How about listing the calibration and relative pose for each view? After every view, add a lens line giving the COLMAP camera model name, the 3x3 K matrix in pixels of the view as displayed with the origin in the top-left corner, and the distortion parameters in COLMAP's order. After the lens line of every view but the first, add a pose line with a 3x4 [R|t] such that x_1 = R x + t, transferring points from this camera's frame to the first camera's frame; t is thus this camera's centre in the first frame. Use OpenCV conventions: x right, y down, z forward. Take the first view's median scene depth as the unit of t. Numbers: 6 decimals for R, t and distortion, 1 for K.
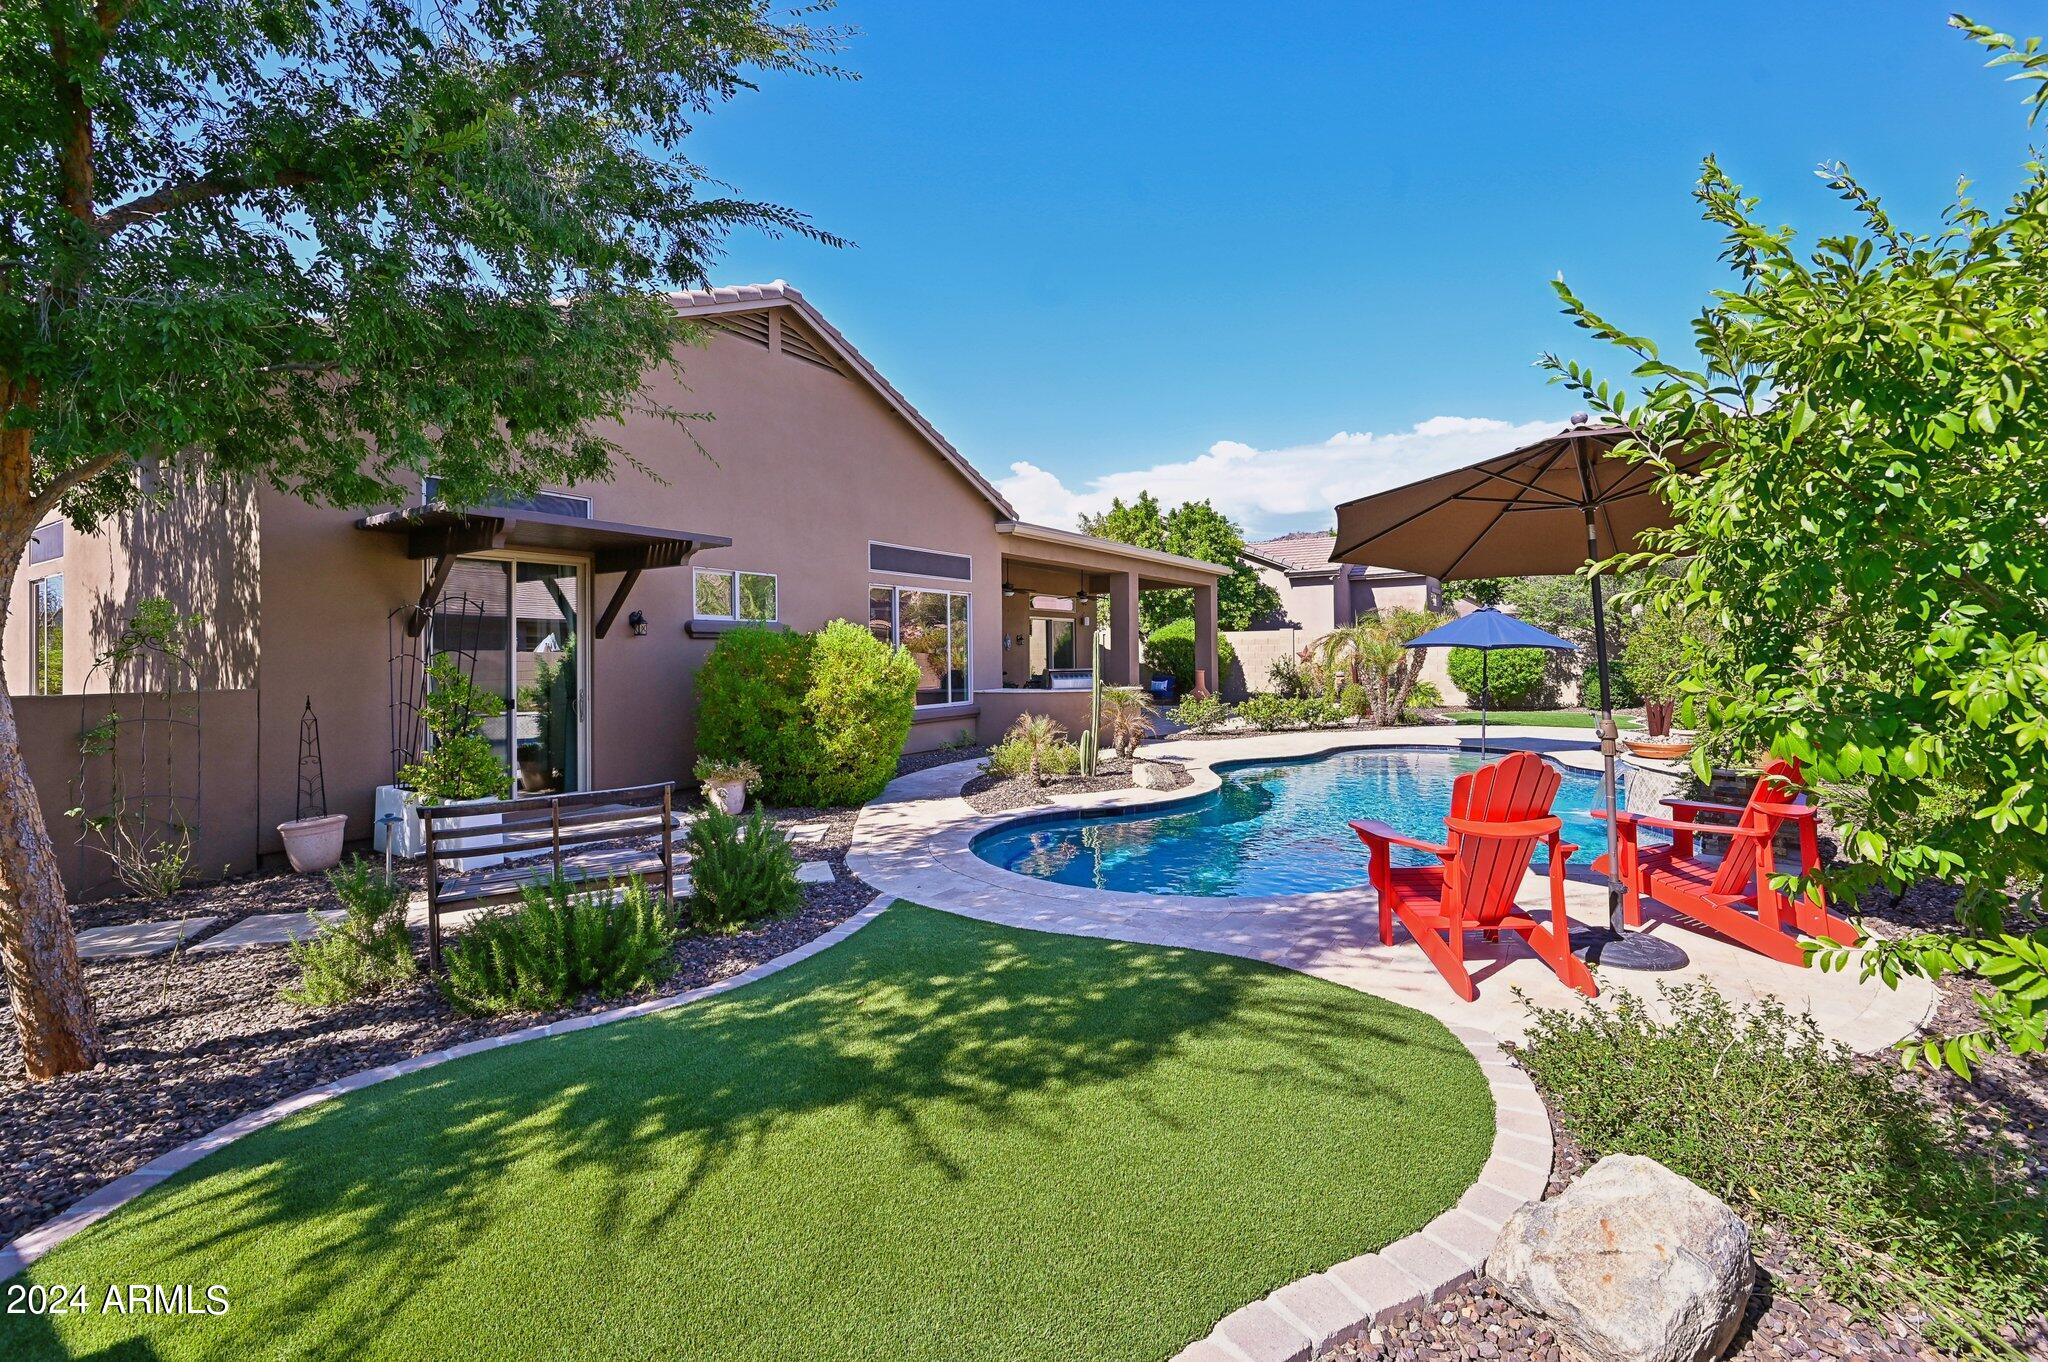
lens RADIAL K [[877.2, 0, 1026.1], [0, 877.2, 668.5], [0, 0, 1]] dist [0.000163, -0.000026]
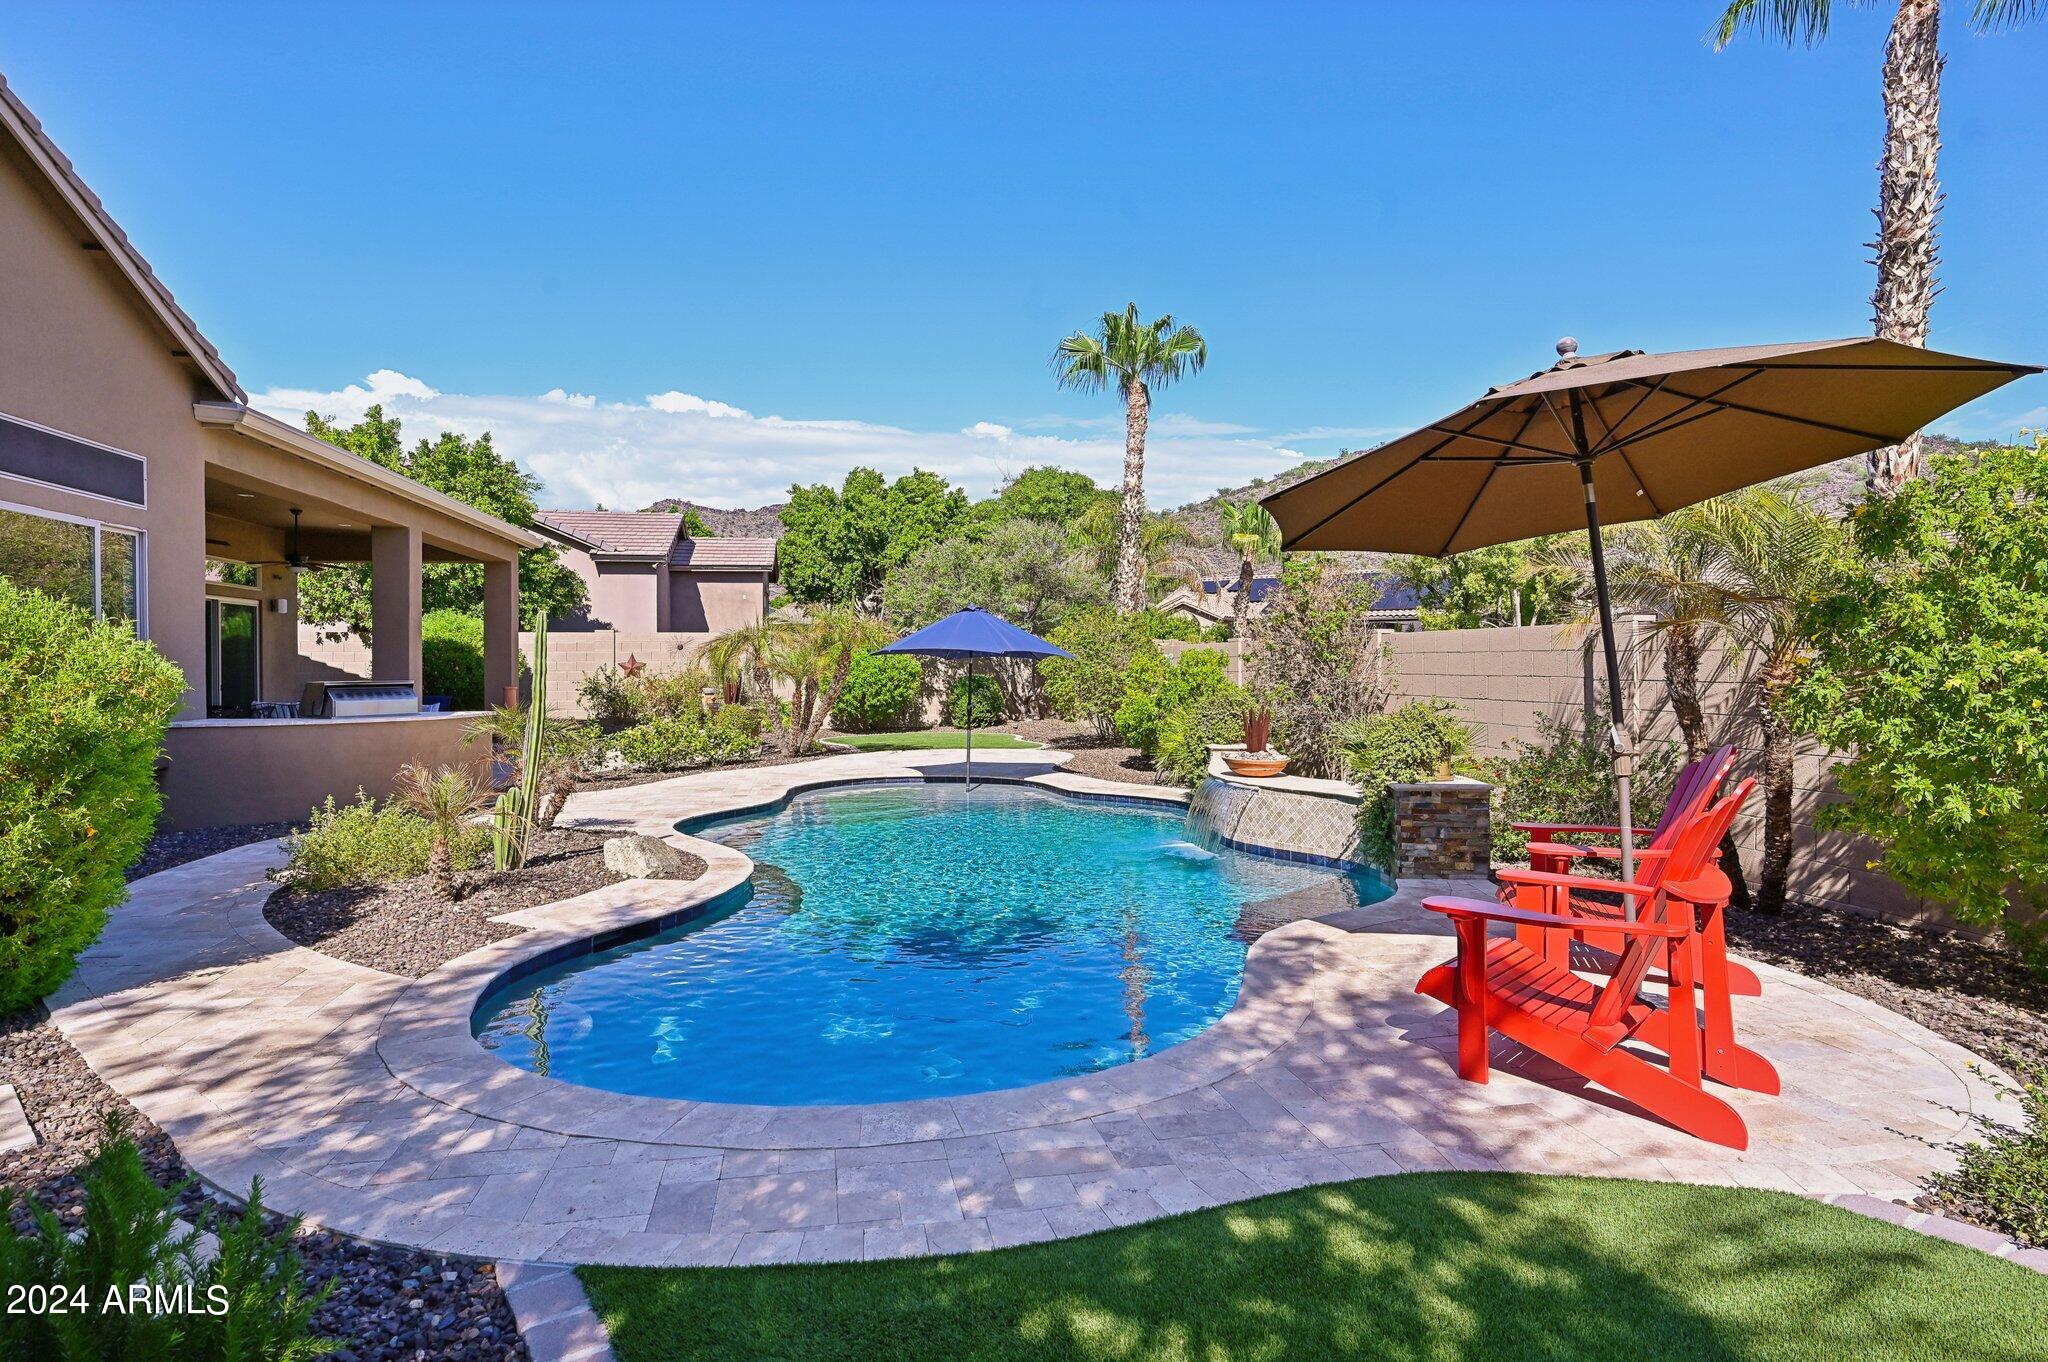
lens RADIAL K [[1075.4, 0, 1021.2], [0, 1075.4, 691.3], [0, 0, 1]] dist [-0.000792, -0.000931]
pose [[0.724081, -0.005596, 0.689692, -0.091336], [0.003442, 0.999984, 0.004501, 0.003757], [-0.689706, -0.000885, 0.724089, 0.150402]]
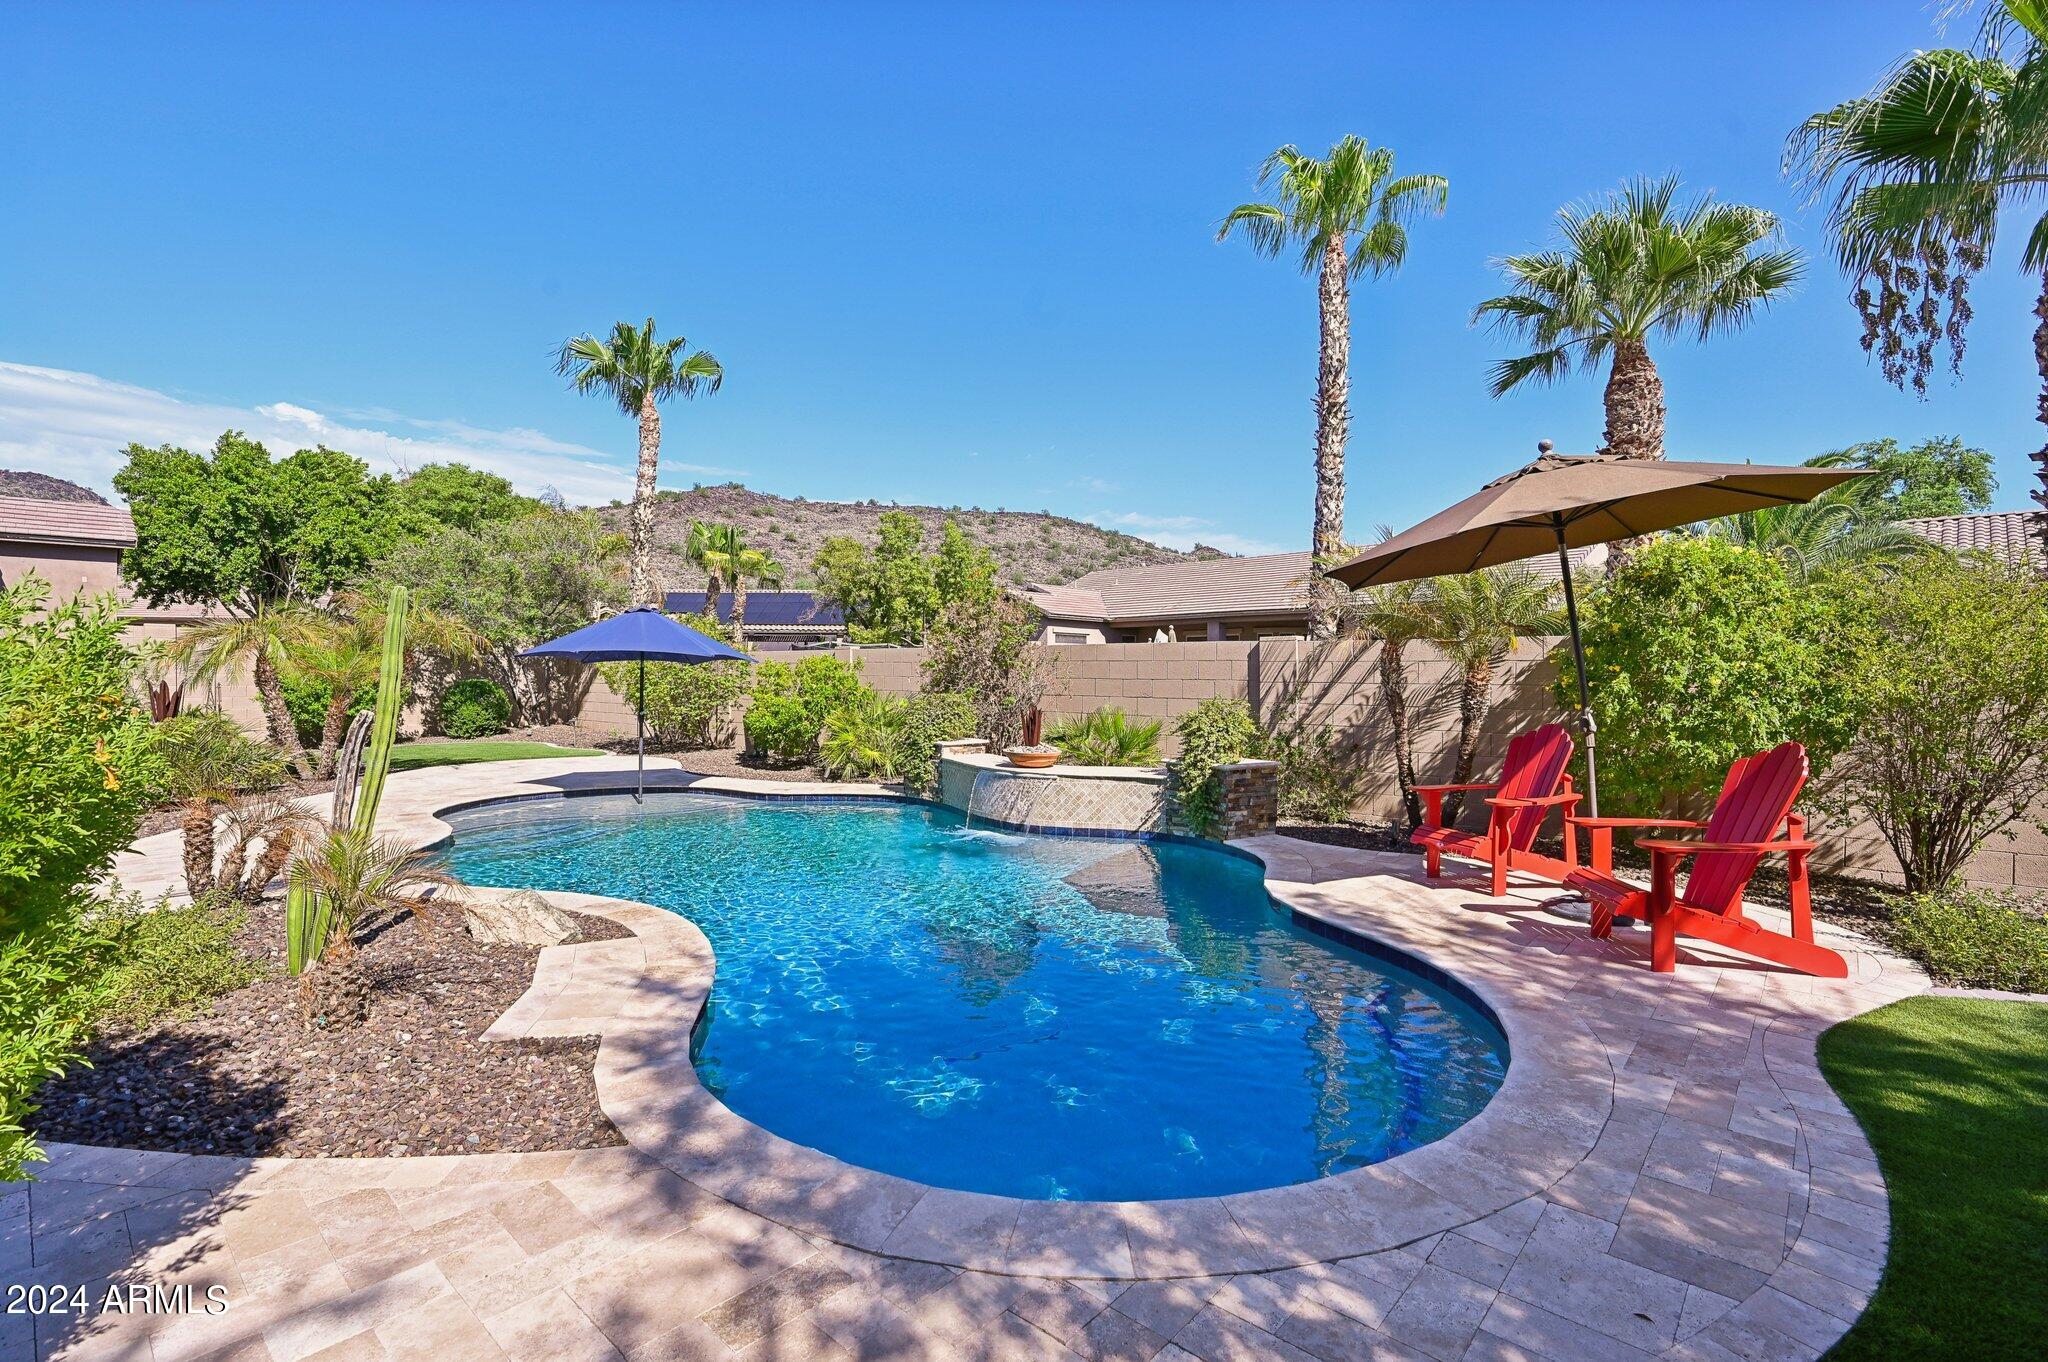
lens RADIAL K [[921.7, 0, 1023.9], [0, 921.7, 681.3], [0, 0, 1]] dist [0.005051, 0.000551]
pose [[0.164480, 0.003622, 0.986374, -0.148429], [0.009868, 0.999937, -0.005317, 0.002838], [-0.986331, 0.010608, 0.164434, 0.343907]]
